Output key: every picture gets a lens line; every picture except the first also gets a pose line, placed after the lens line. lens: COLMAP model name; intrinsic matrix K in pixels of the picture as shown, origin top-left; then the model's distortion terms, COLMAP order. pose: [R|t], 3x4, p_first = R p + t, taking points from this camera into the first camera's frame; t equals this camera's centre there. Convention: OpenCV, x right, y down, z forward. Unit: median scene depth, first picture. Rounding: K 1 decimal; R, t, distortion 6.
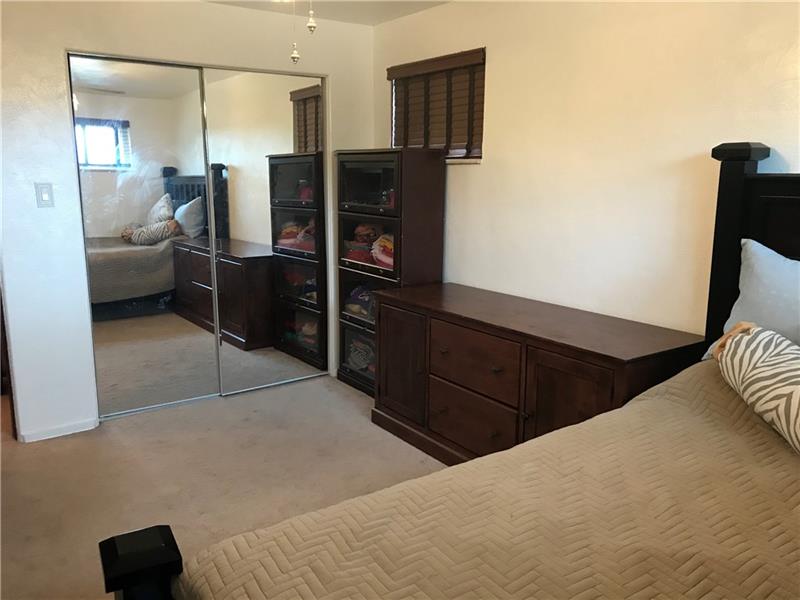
lens RADIAL K [[662.8, 0, 400.0], [0, 662.8, 300.0], [0, 0, 1]] dist [-0.005005, -0.003236]
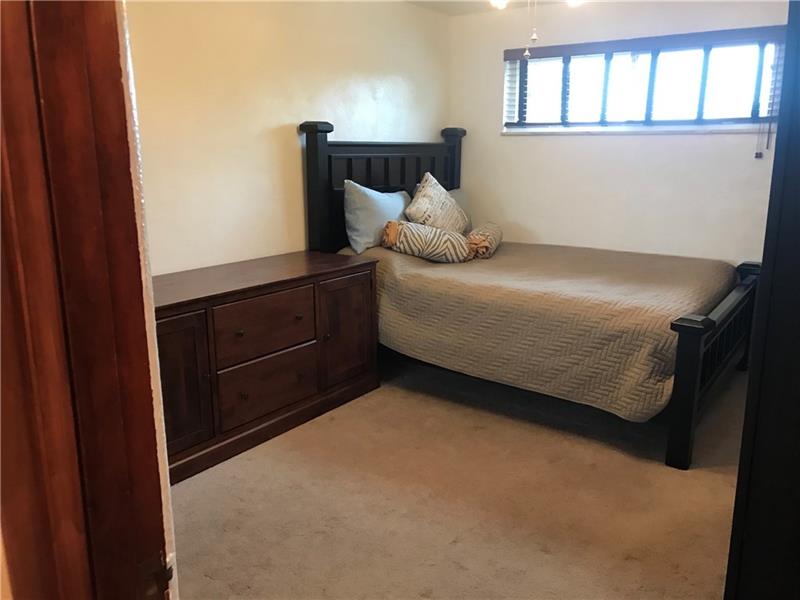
lens RADIAL K [[662.8, 0, 400.0], [0, 662.8, 300.0], [0, 0, 1]] dist [-0.005005, -0.003236]
pose [[-0.325801, -0.225143, 0.918240, -1.145435], [0.173745, 0.940433, 0.292231, -0.270720], [-0.929336, 0.254749, -0.267276, 1.377816]]
